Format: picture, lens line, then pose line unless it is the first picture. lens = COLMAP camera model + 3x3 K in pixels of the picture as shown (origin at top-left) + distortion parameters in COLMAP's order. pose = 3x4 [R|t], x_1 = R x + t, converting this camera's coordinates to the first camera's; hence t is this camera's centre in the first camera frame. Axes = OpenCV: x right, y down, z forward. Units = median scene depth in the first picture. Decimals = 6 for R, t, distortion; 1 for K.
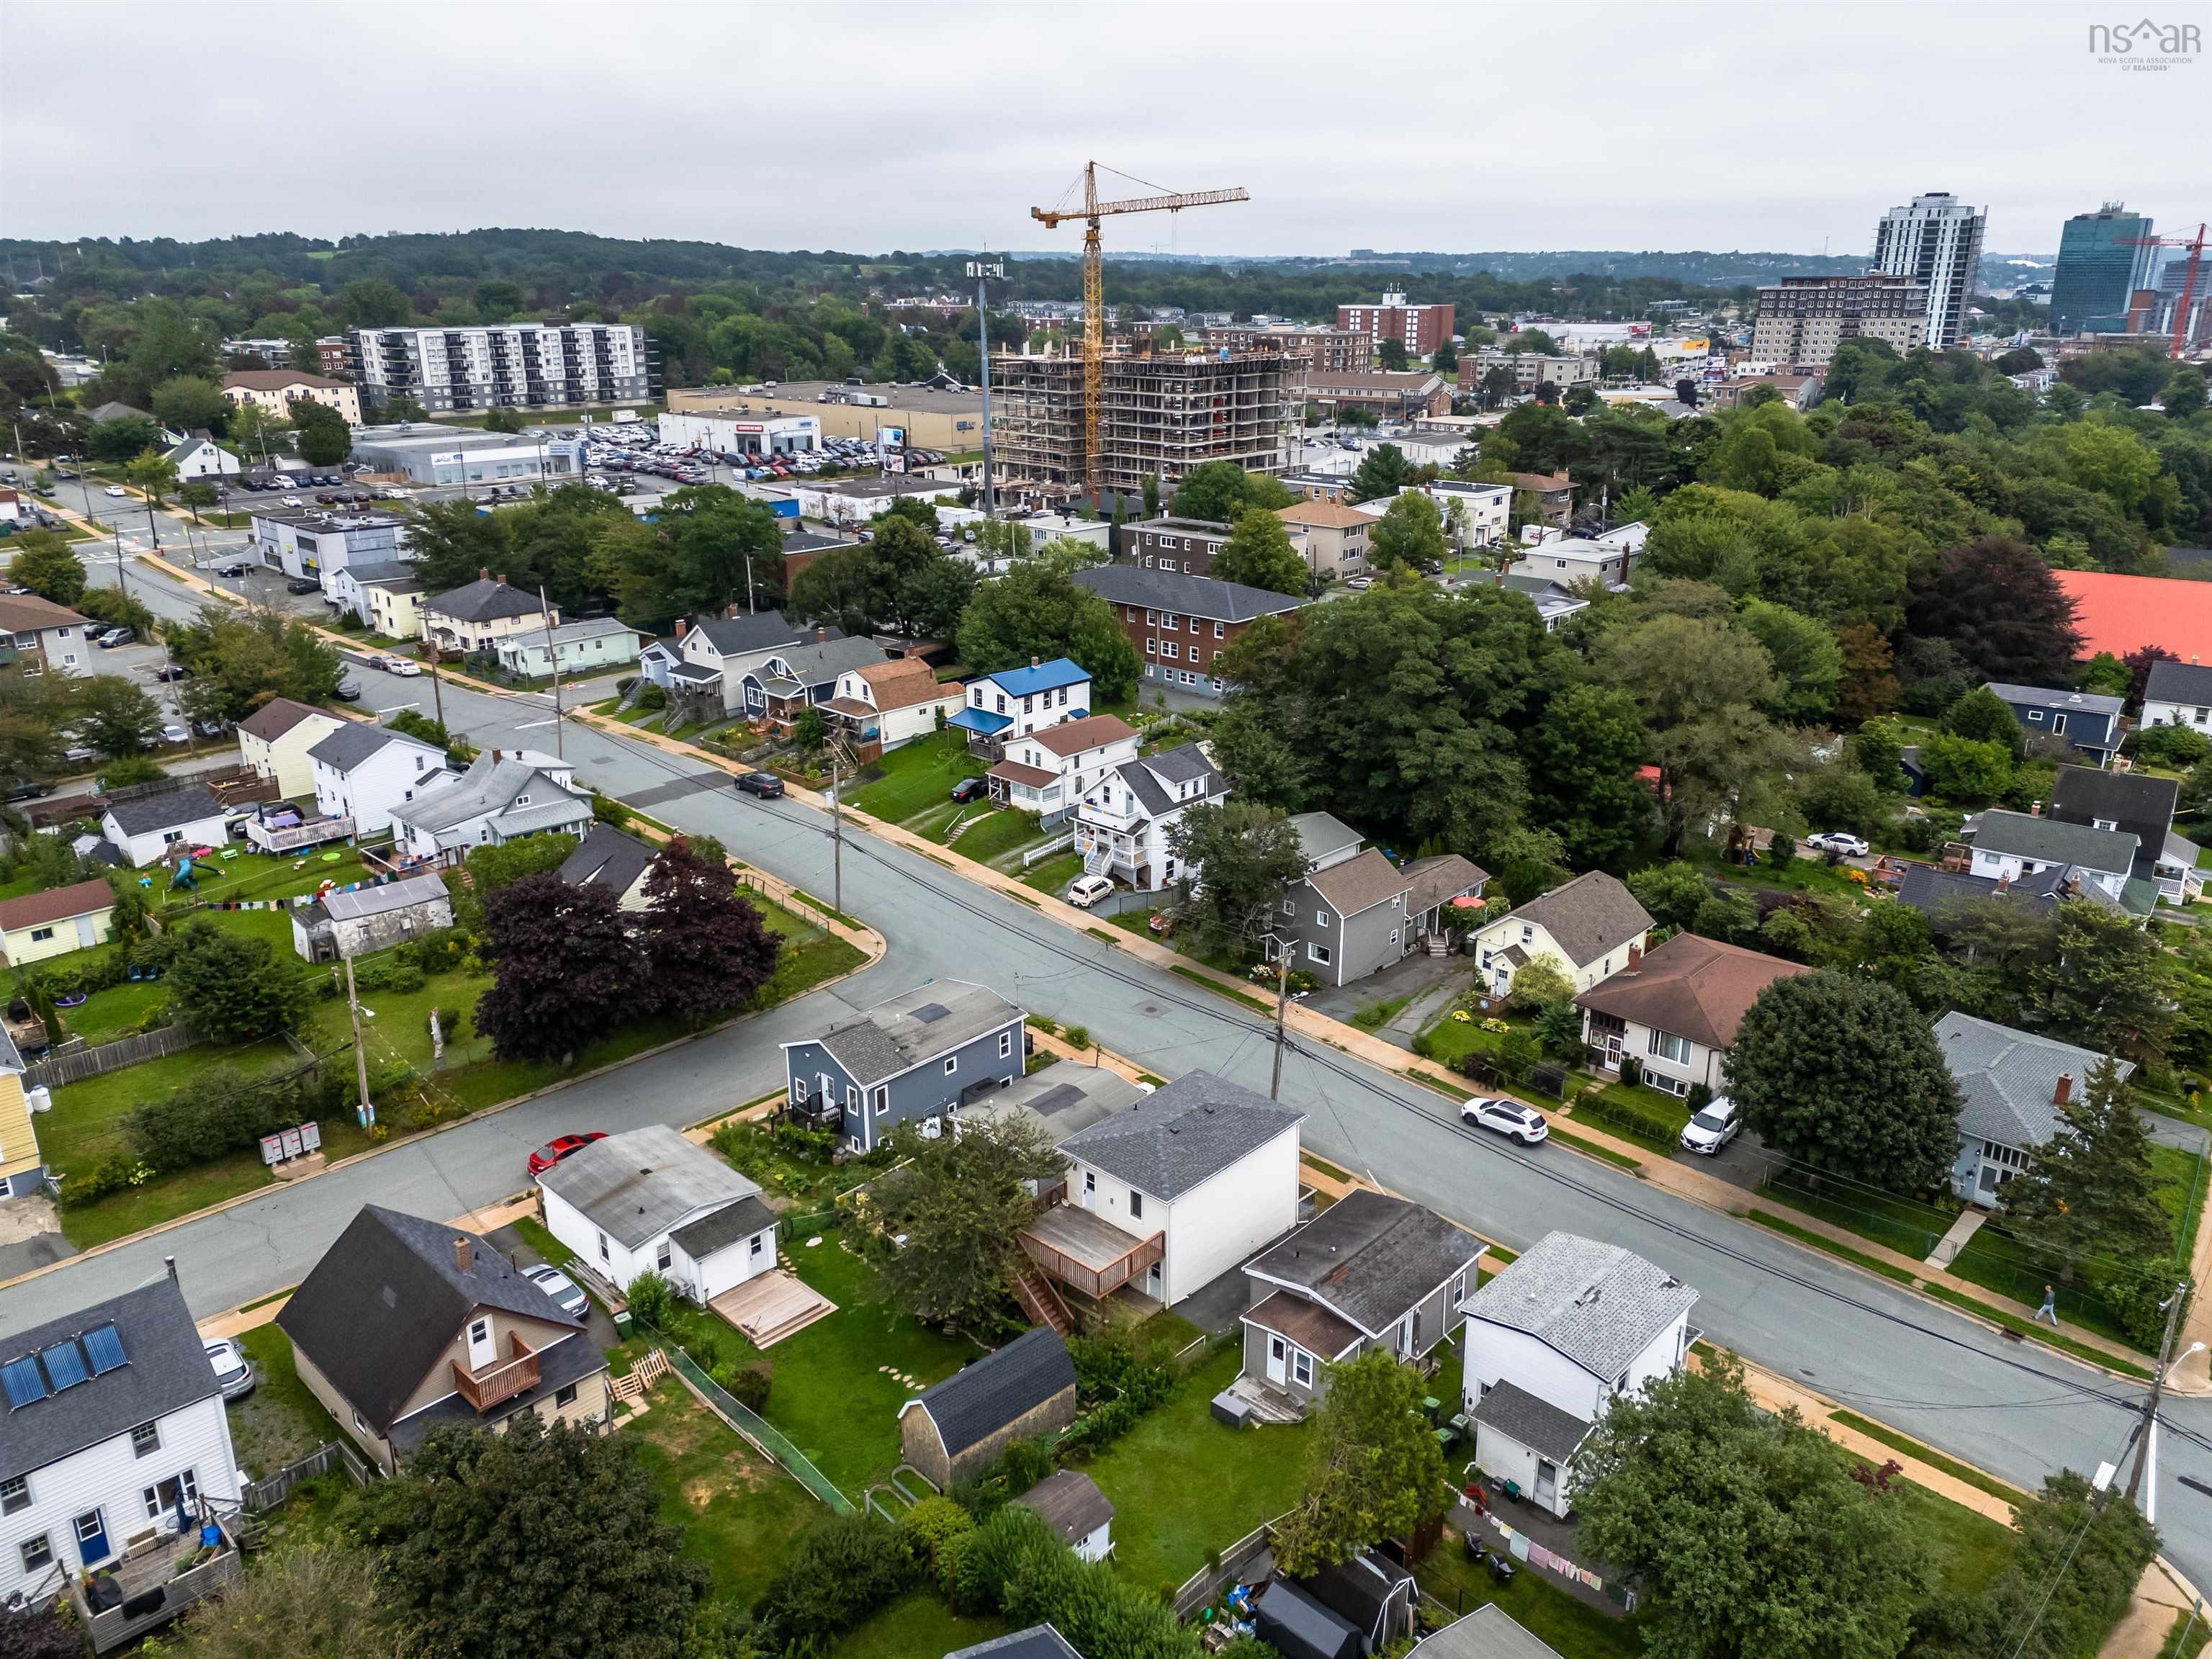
lens RADIAL K [[1596.3, 0, 1110.3], [0, 1596.3, 817.9], [0, 0, 1]] dist [0.100688, -0.105724]
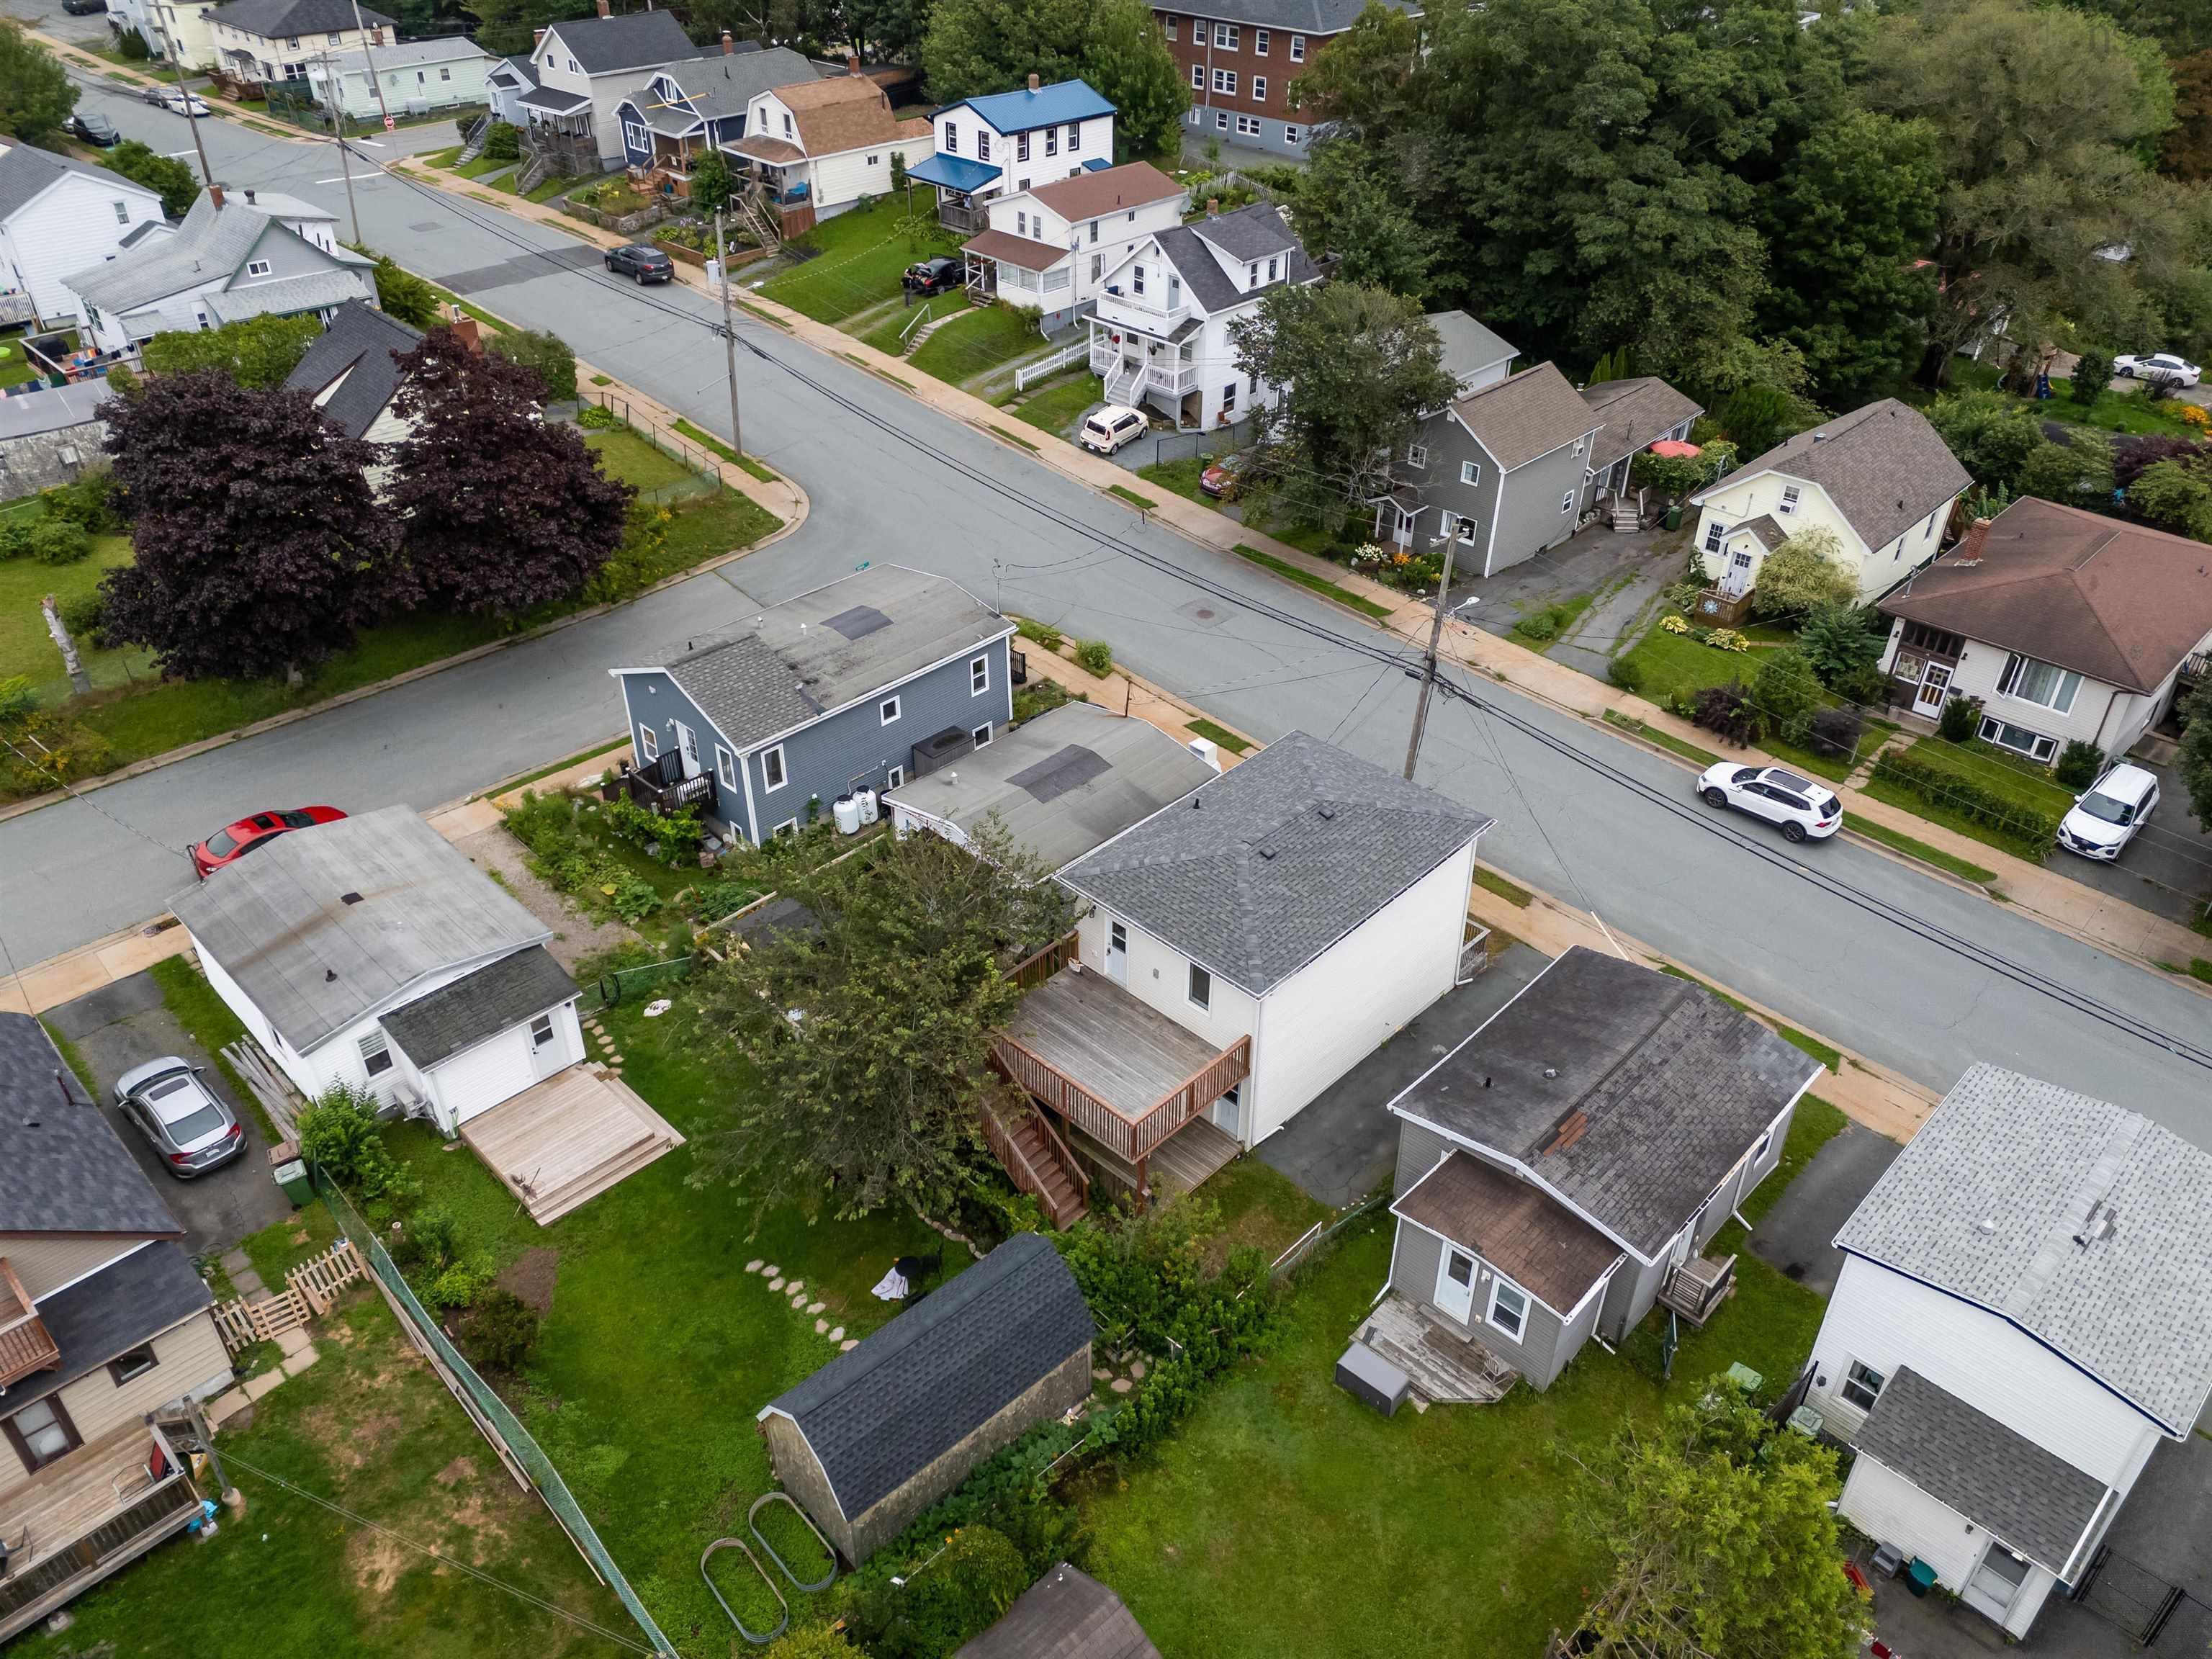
lens RADIAL K [[1596.3, 0, 1110.3], [0, 1596.3, 817.9], [0, 0, 1]] dist [0.100688, -0.105724]
pose [[0.999893, 0.014256, -0.003359, -0.010363], [-0.012805, 0.962205, 0.272023, 0.022001], [0.007110, -0.271951, 0.962285, 0.338109]]
